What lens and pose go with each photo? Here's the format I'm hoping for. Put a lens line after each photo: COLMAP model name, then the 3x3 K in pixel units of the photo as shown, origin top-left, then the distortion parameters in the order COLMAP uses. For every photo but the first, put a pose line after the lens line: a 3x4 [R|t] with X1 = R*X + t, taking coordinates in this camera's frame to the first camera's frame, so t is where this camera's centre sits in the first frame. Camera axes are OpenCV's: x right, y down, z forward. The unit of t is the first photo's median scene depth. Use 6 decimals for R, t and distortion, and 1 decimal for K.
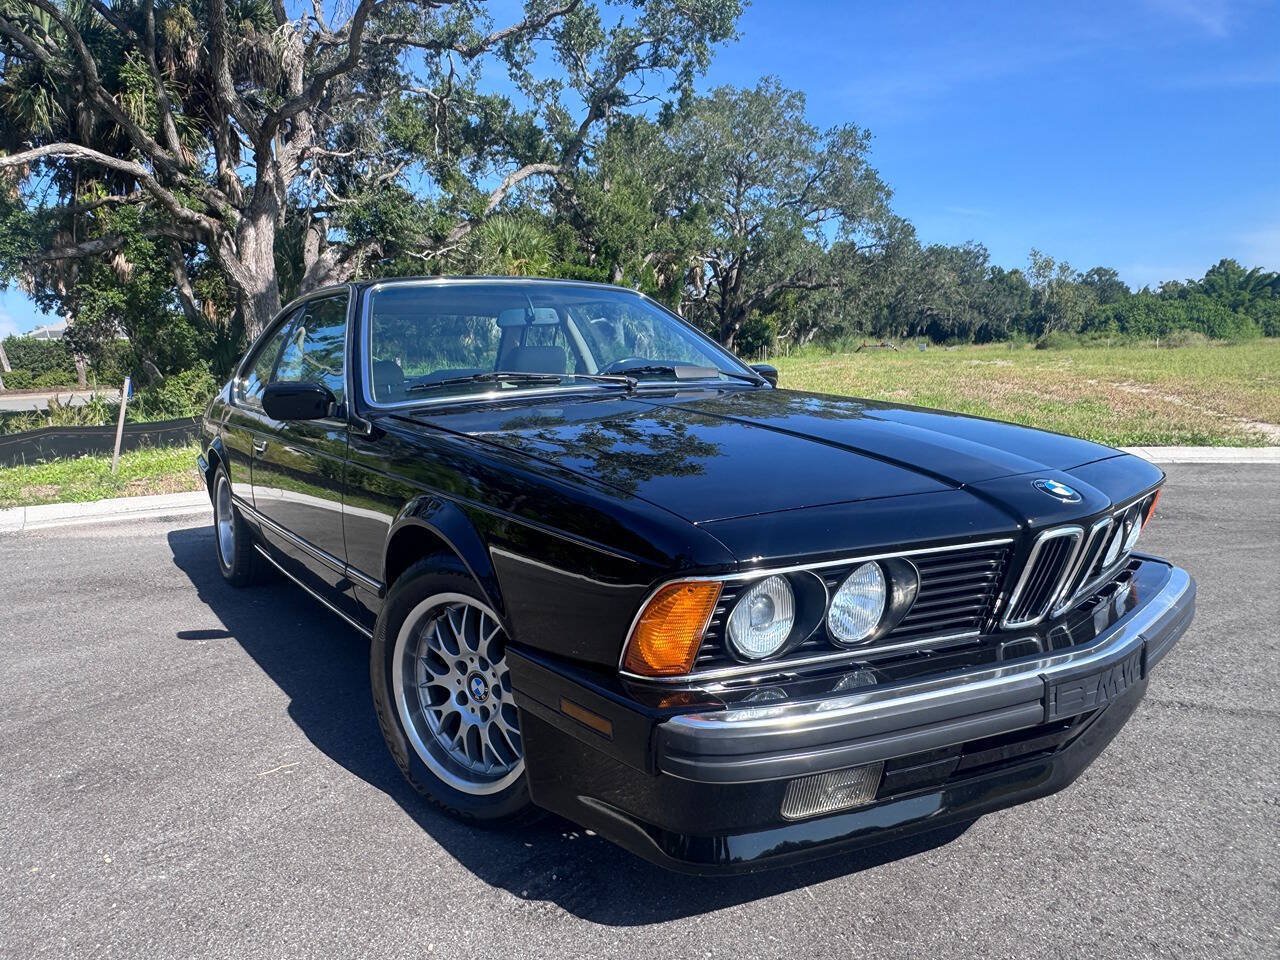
lens RADIAL K [[866.5, 0, 631.4], [0, 866.5, 482.0], [0, 0, 1]] dist [-0.003899, 0.003235]
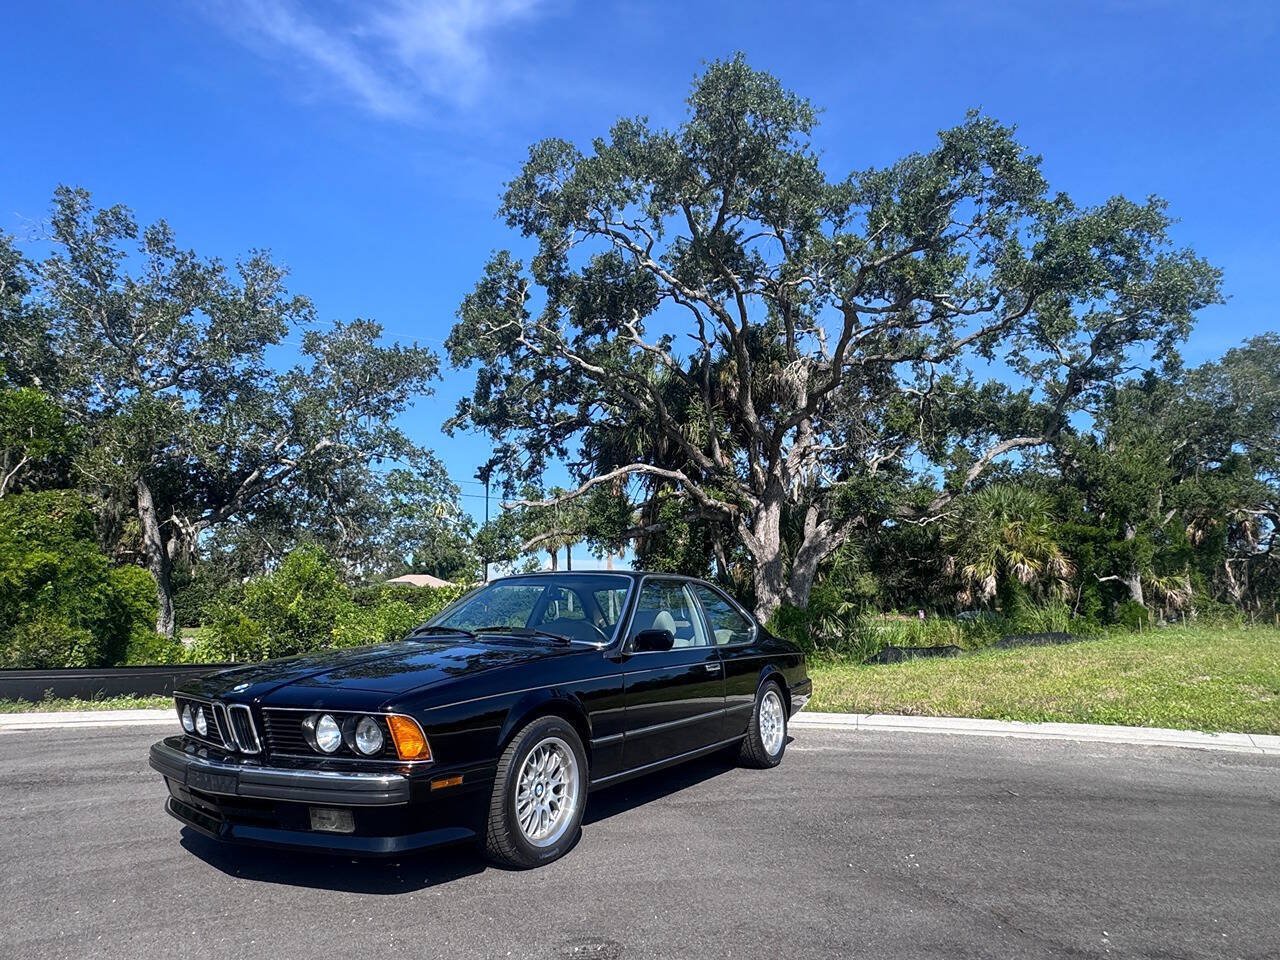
lens RADIAL K [[788.5, 0, 640.3], [0, 788.5, 476.0], [0, 0, 1]] dist [-0.004955, 0.003947]
pose [[0.817056, -0.070461, -0.572237, 0.070513], [-0.107957, 0.956254, -0.271889, 0.000583], [0.566361, 0.283926, 0.773706, -0.026747]]
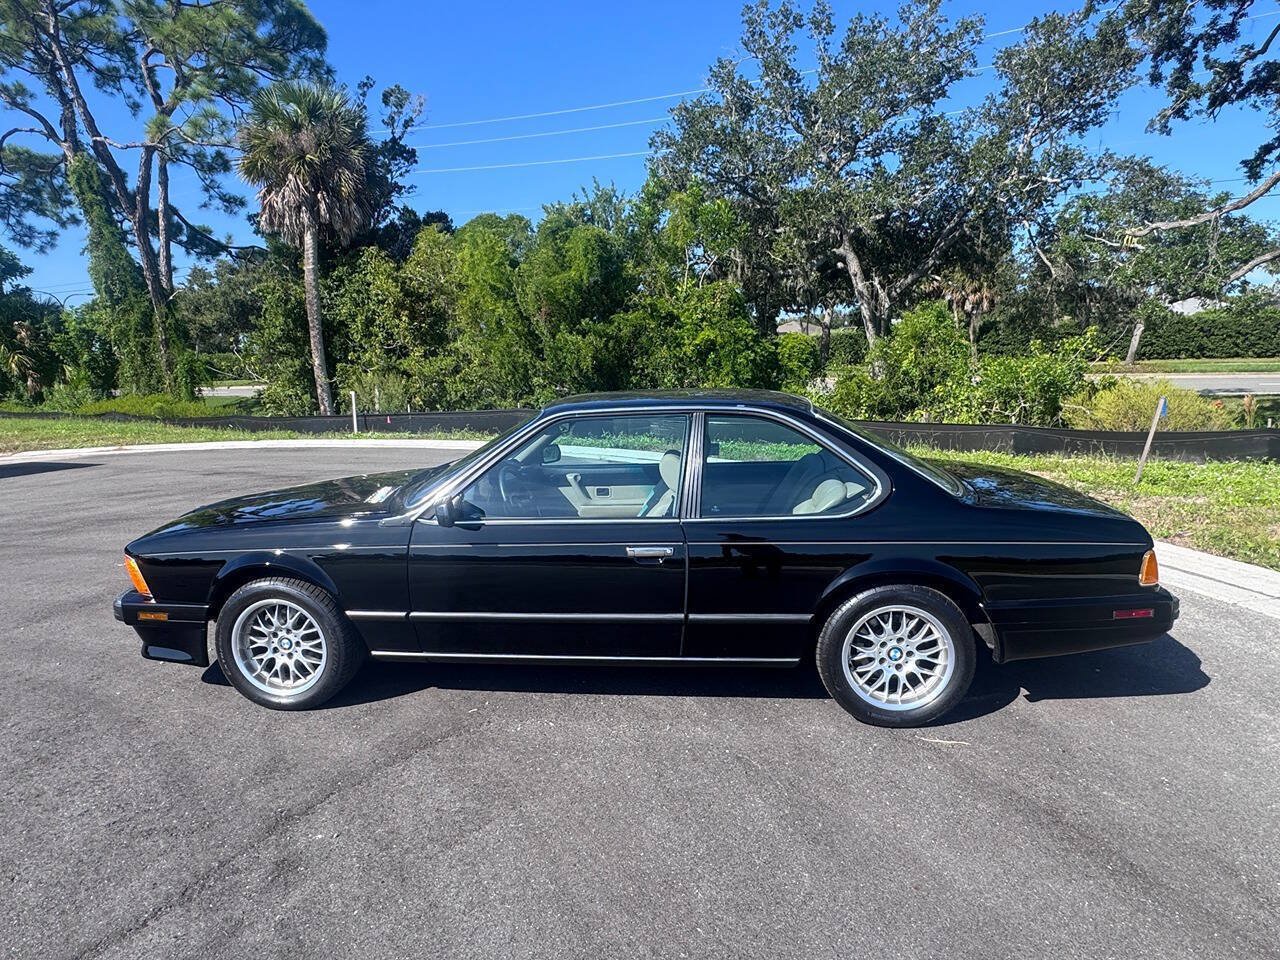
lens RADIAL K [[765.4, 0, 644.7], [0, 765.4, 476.1], [0, 0, 1]] dist [0.001182, -0.001875]
pose [[-0.092263, 0.189330, -0.977569, 0.154122], [-0.115086, 0.973150, 0.199336, -0.054556], [0.989061, 0.130896, -0.067997, 0.178344]]
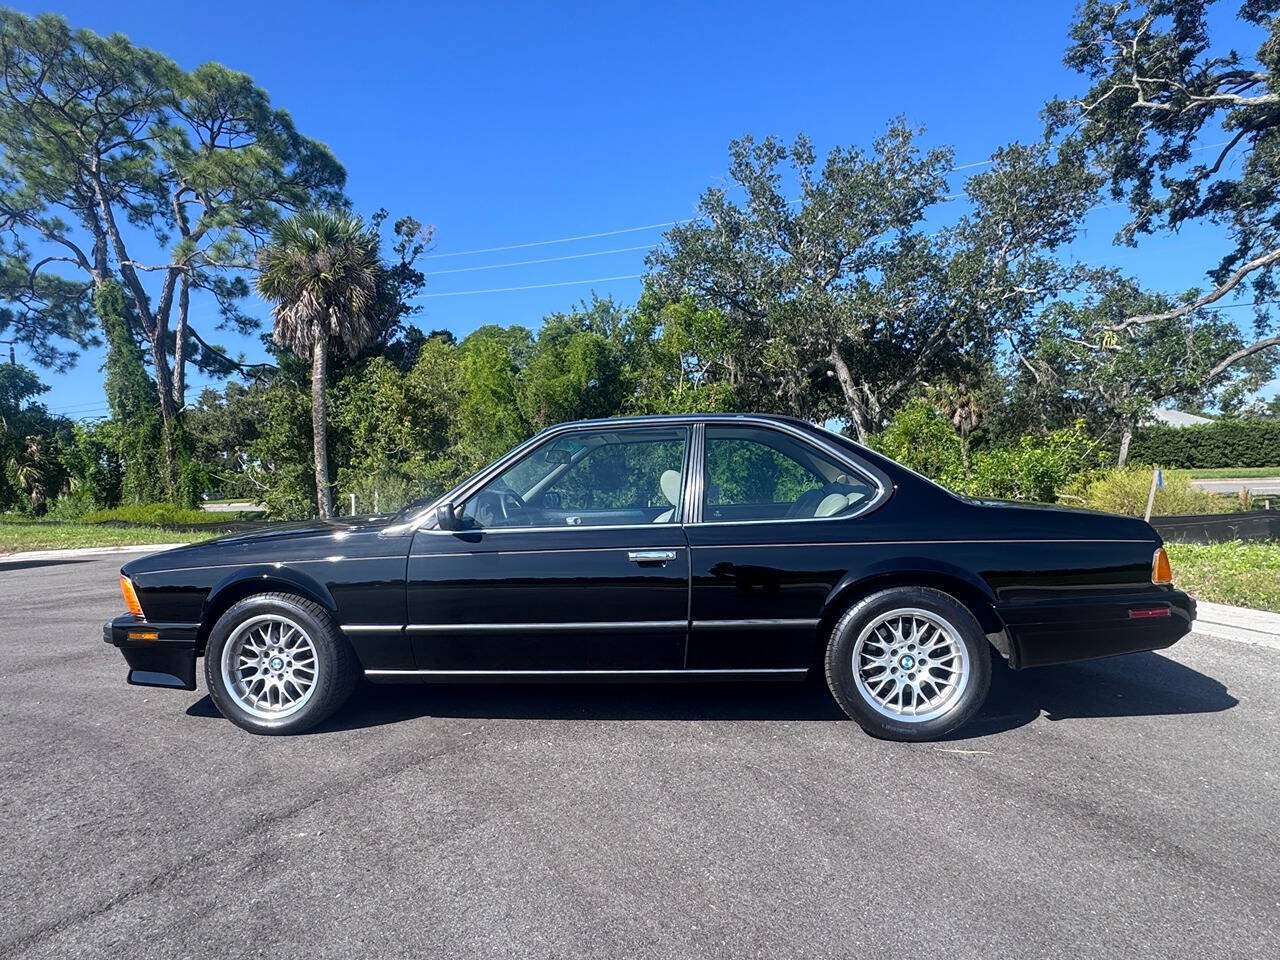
lens RADIAL K [[764.9, 0, 636.8], [0, 764.9, 475.1], [0, 0, 1]] dist [-0.002343, 0.001661]
pose [[-0.097049, 0.032745, -0.994741, 0.157042], [-0.109414, 0.993050, 0.043364, -0.032785], [0.989247, 0.113047, -0.092792, 0.180058]]
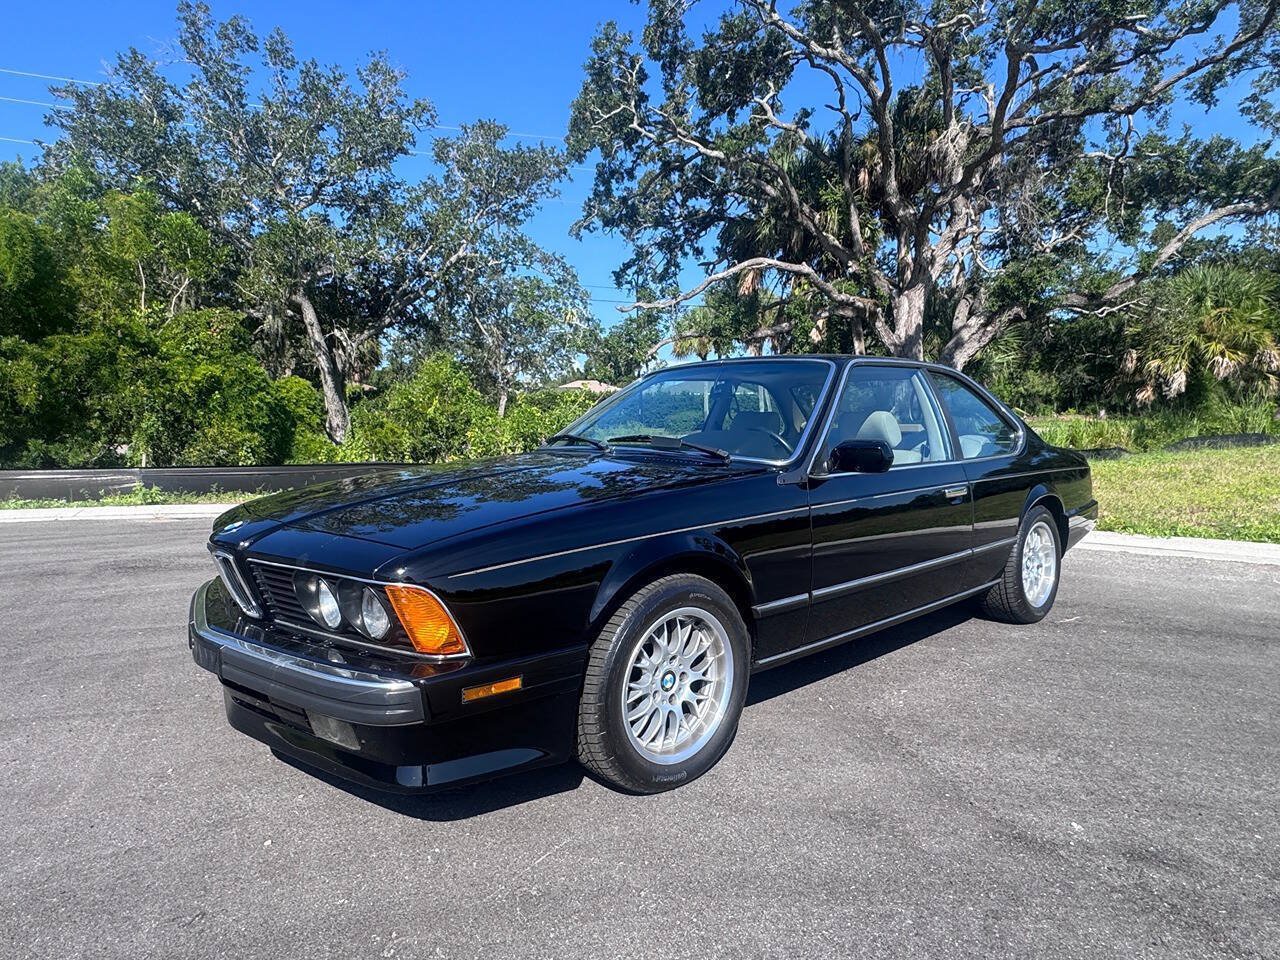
lens RADIAL K [[760.5, 0, 639.0], [0, 760.5, 480.8], [0, 0, 1]] dist [-0.004824, 0.002998]
pose [[0.675907, 0.086932, -0.731842, 0.082186], [-0.121113, 0.992620, 0.006052, -0.007375], [0.726967, 0.084545, 0.681448, 0.023543]]
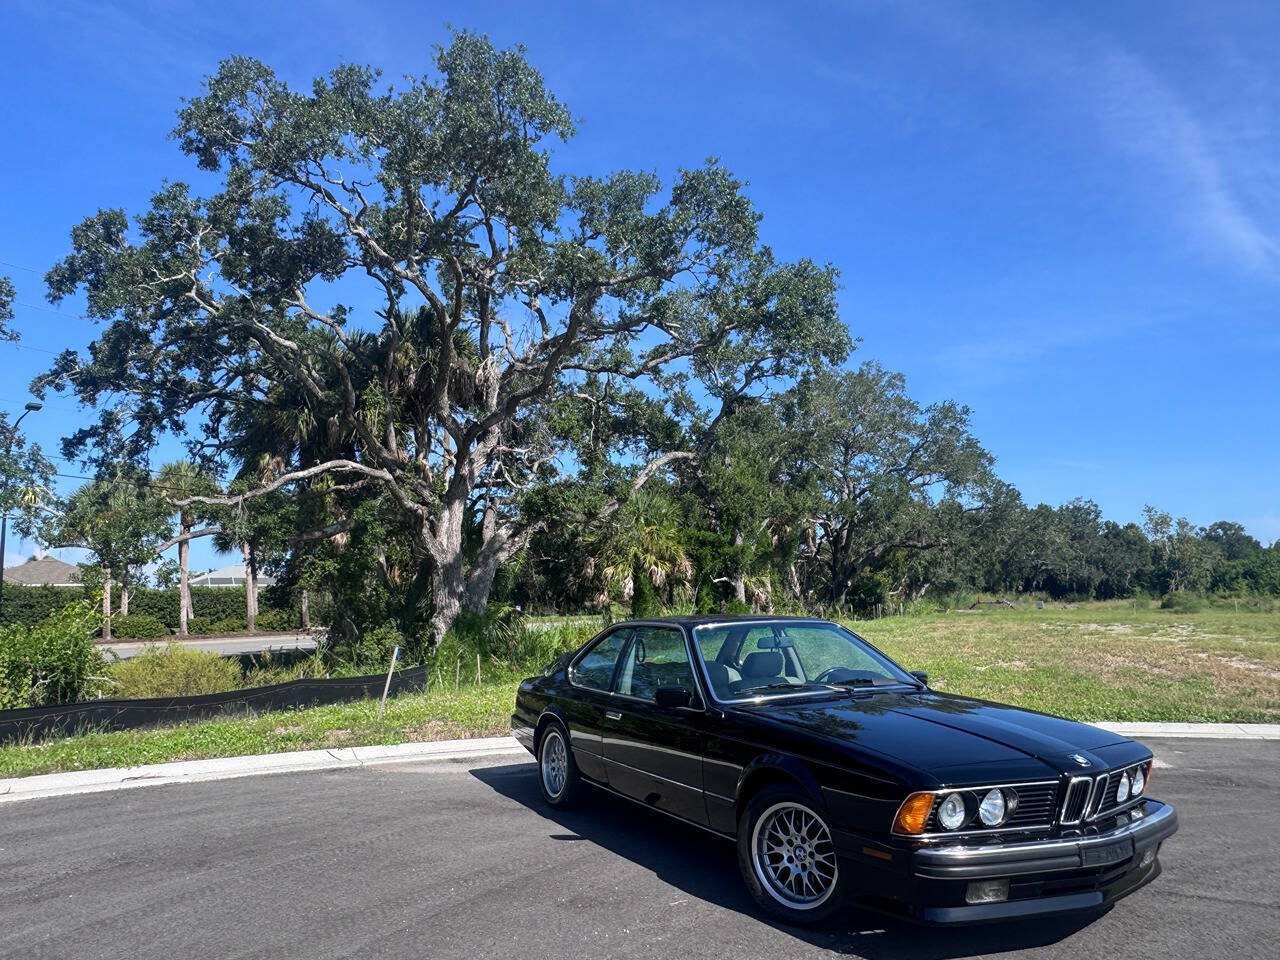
lens RADIAL K [[866.3, 0, 636.4], [0, 866.3, 477.5], [0, 0, 1]] dist [-0.004630, 0.001122]
pose [[0.993504, -0.002874, -0.113764, -0.028855], [-0.029697, 0.958495, -0.283559, -0.001644], [0.109857, 0.285095, 0.952183, -0.107686]]
